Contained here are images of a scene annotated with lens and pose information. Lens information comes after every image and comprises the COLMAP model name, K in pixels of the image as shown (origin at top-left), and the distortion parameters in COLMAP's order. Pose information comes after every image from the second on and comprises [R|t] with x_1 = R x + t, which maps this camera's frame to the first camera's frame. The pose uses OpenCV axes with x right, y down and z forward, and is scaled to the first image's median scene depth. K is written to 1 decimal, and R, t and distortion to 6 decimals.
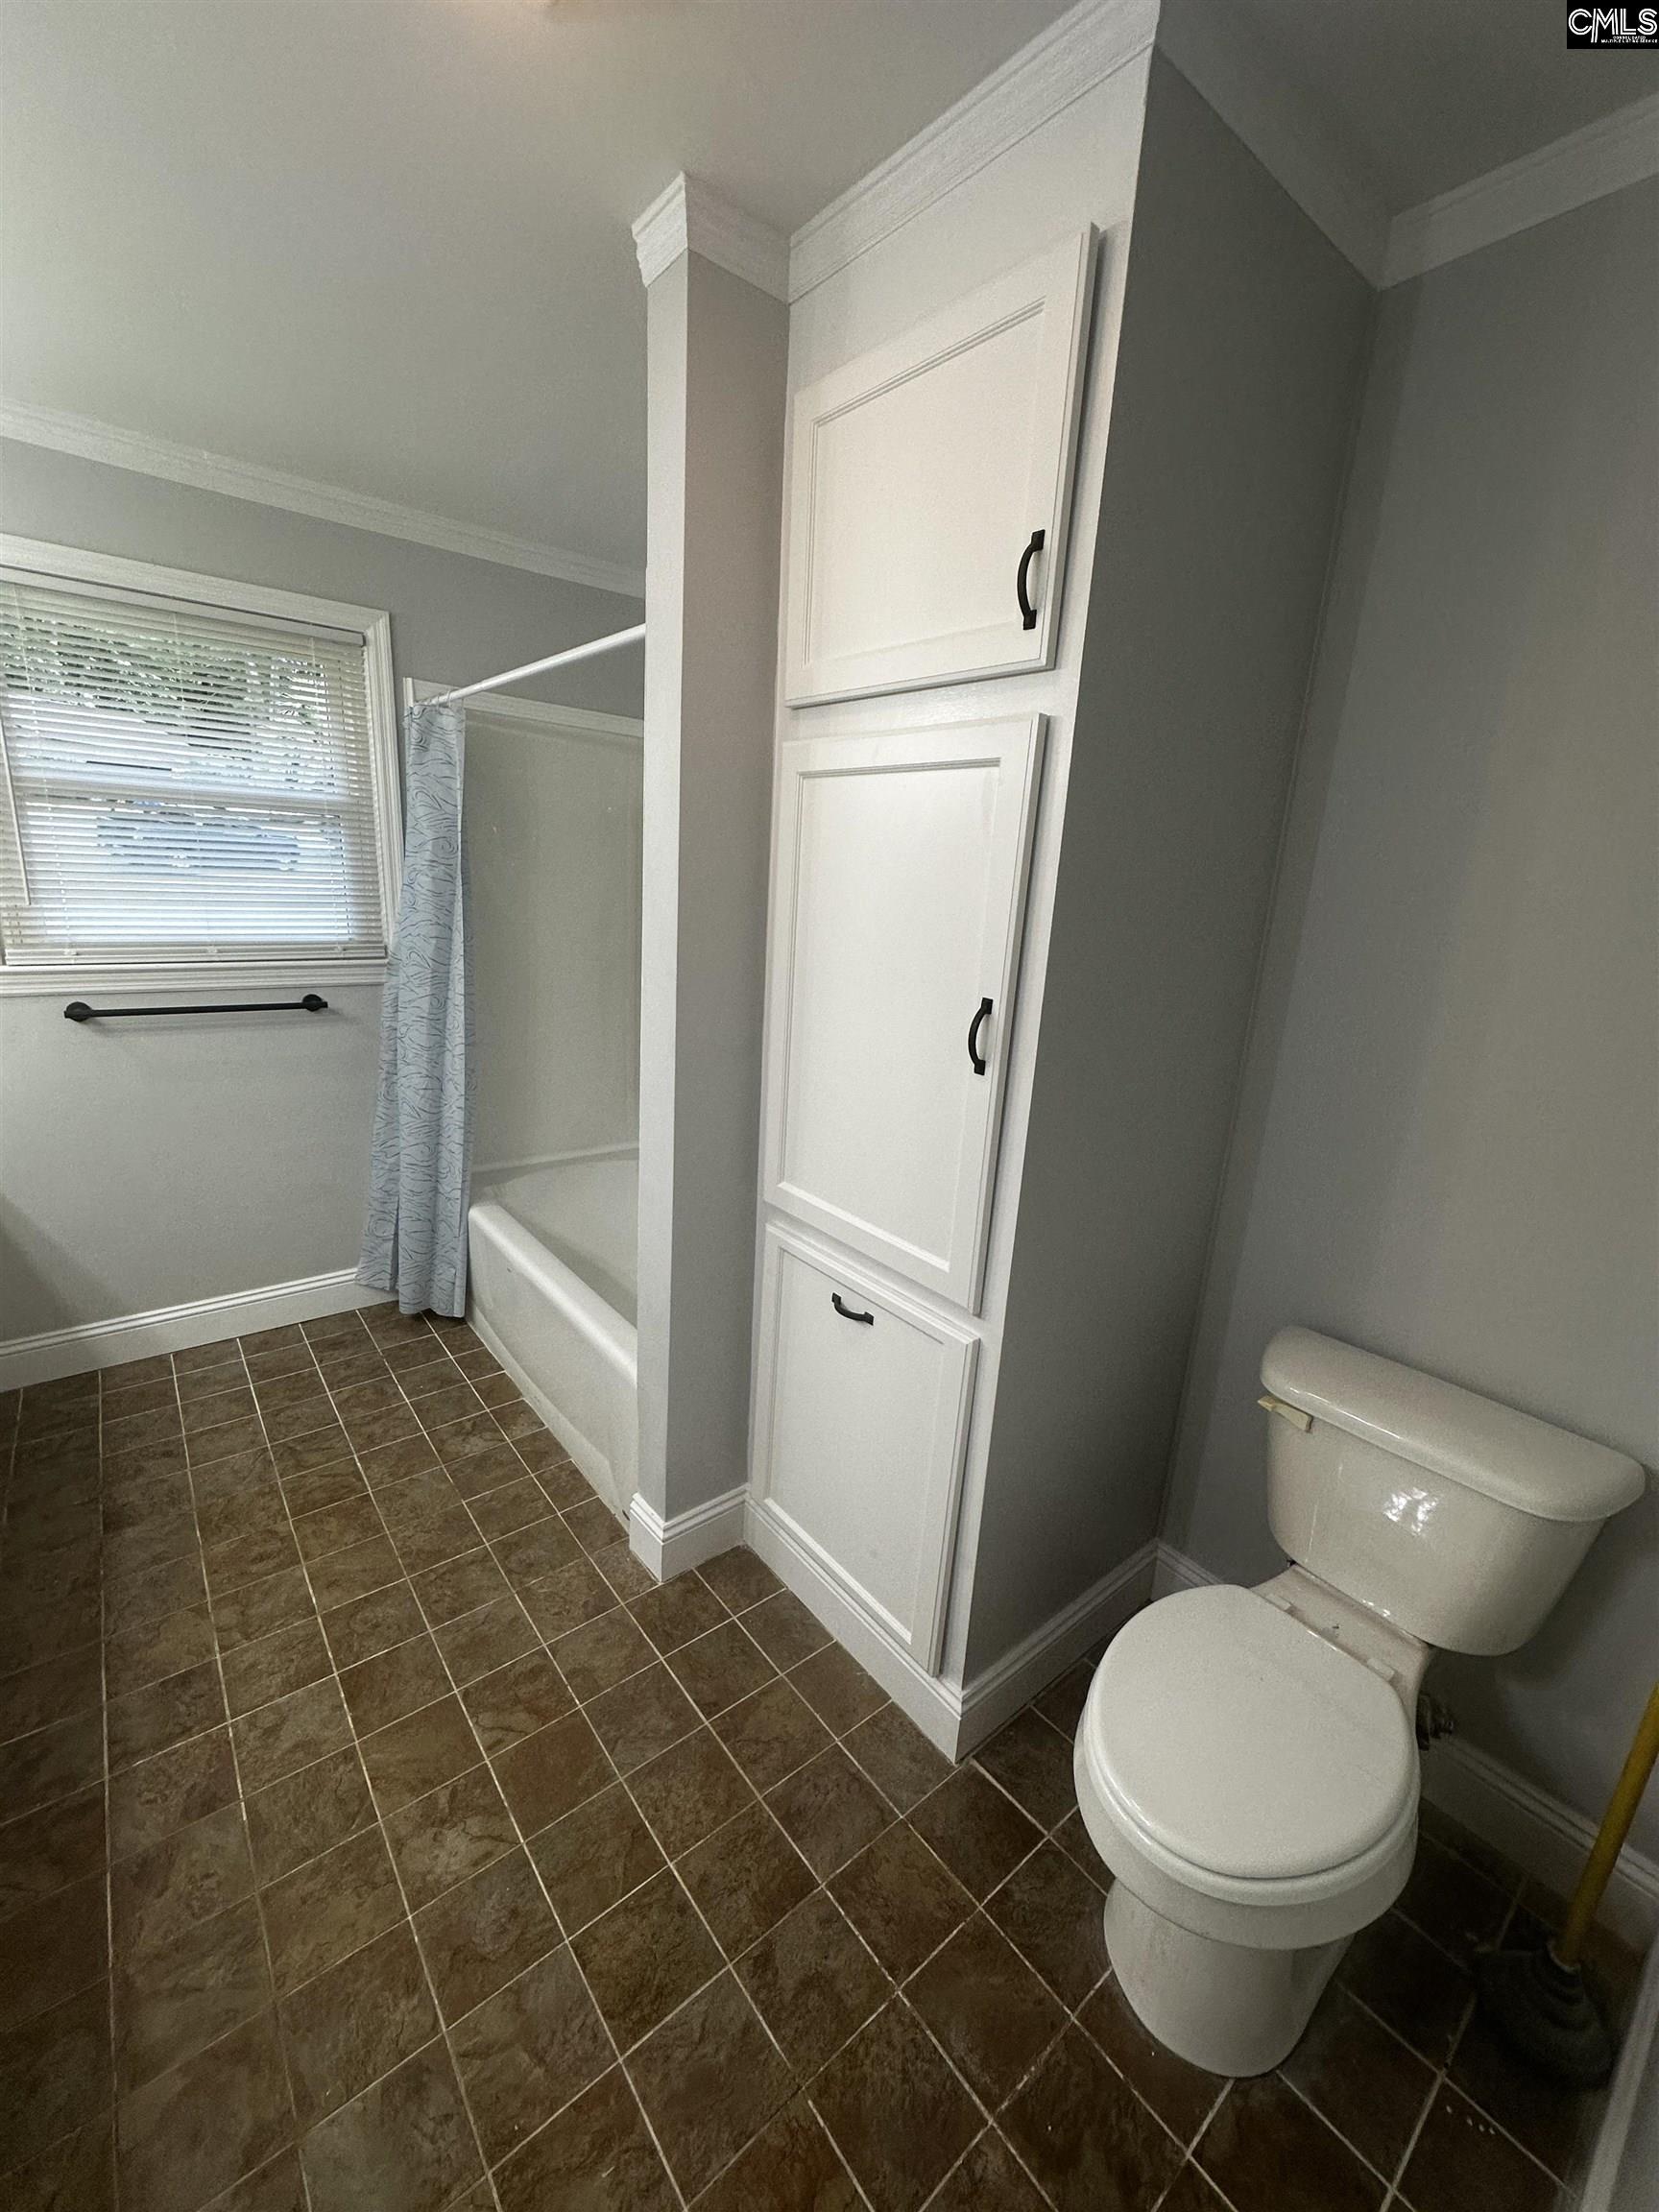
lens RADIAL K [[878.9, 0, 829.5], [0, 878.9, 1106.0], [0, 0, 1]] dist [-0.000381, -0.000369]
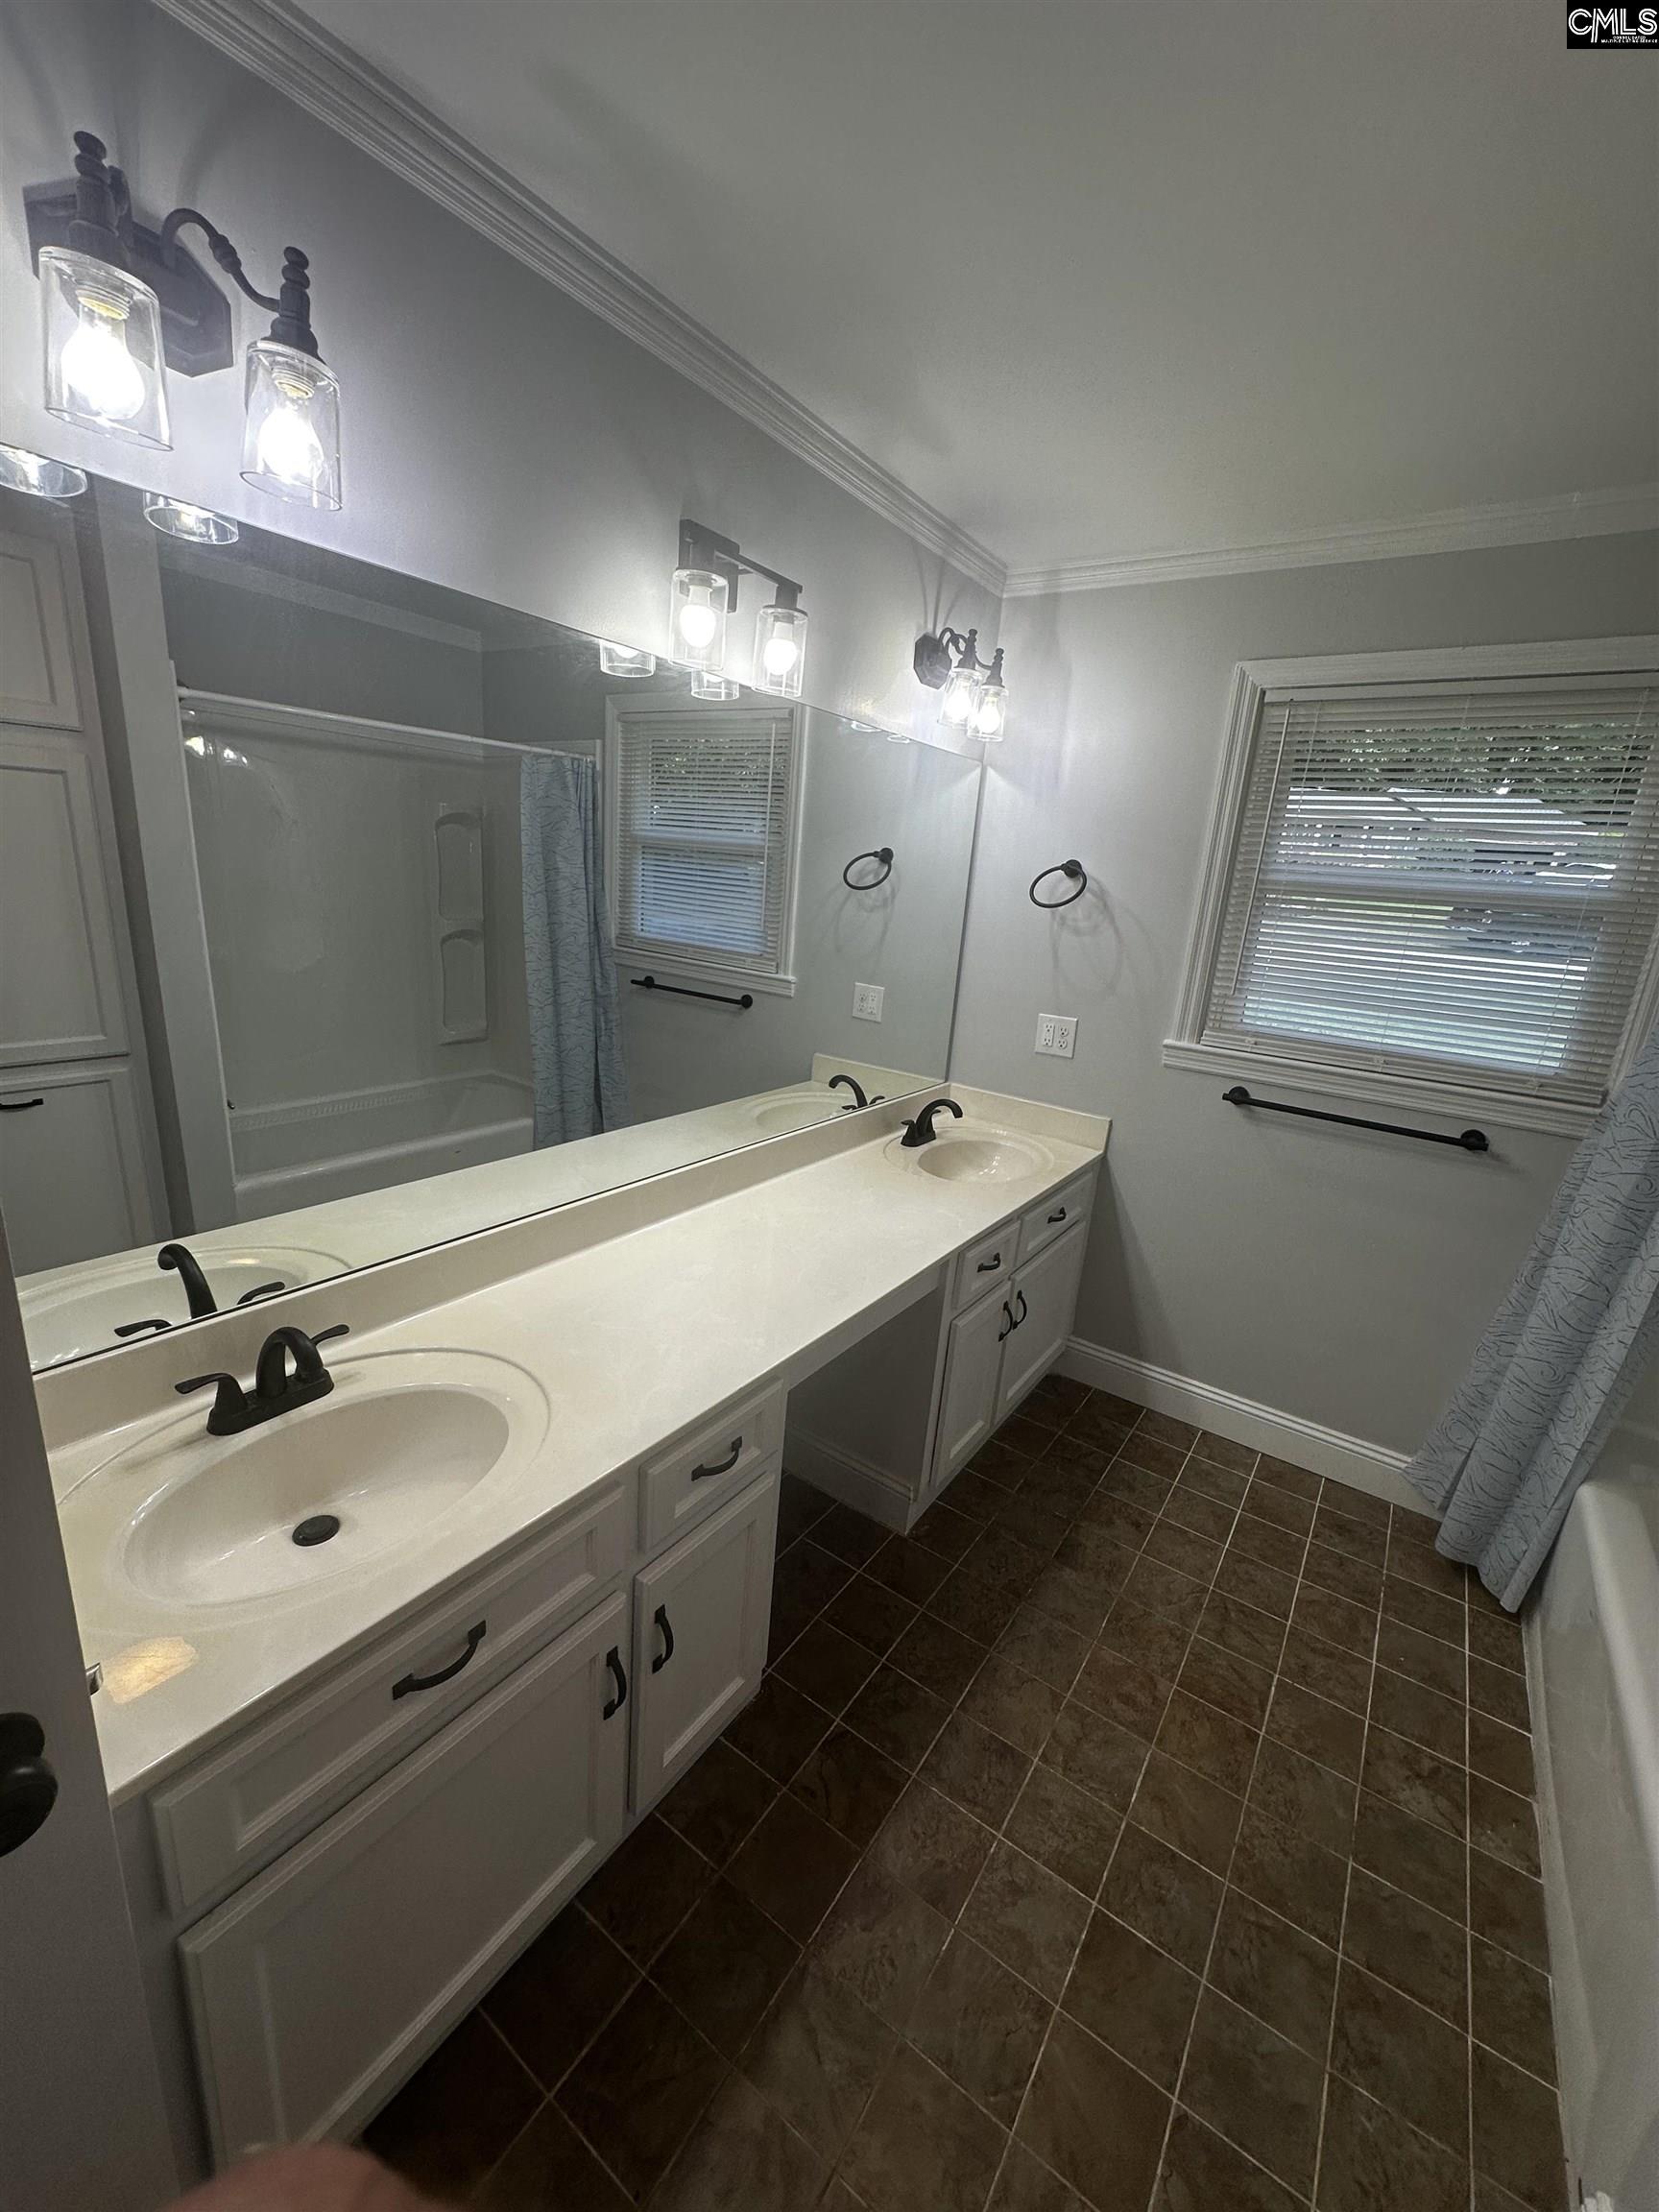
lens RADIAL K [[878.9, 0, 829.5], [0, 878.9, 1106.0], [0, 0, 1]] dist [-0.000381, -0.000369]
pose [[0.278555, 0.219110, -0.935093, -0.001225], [-0.294868, 0.946116, 0.133855, -0.086821], [0.914035, 0.238443, 0.328153, 0.195618]]
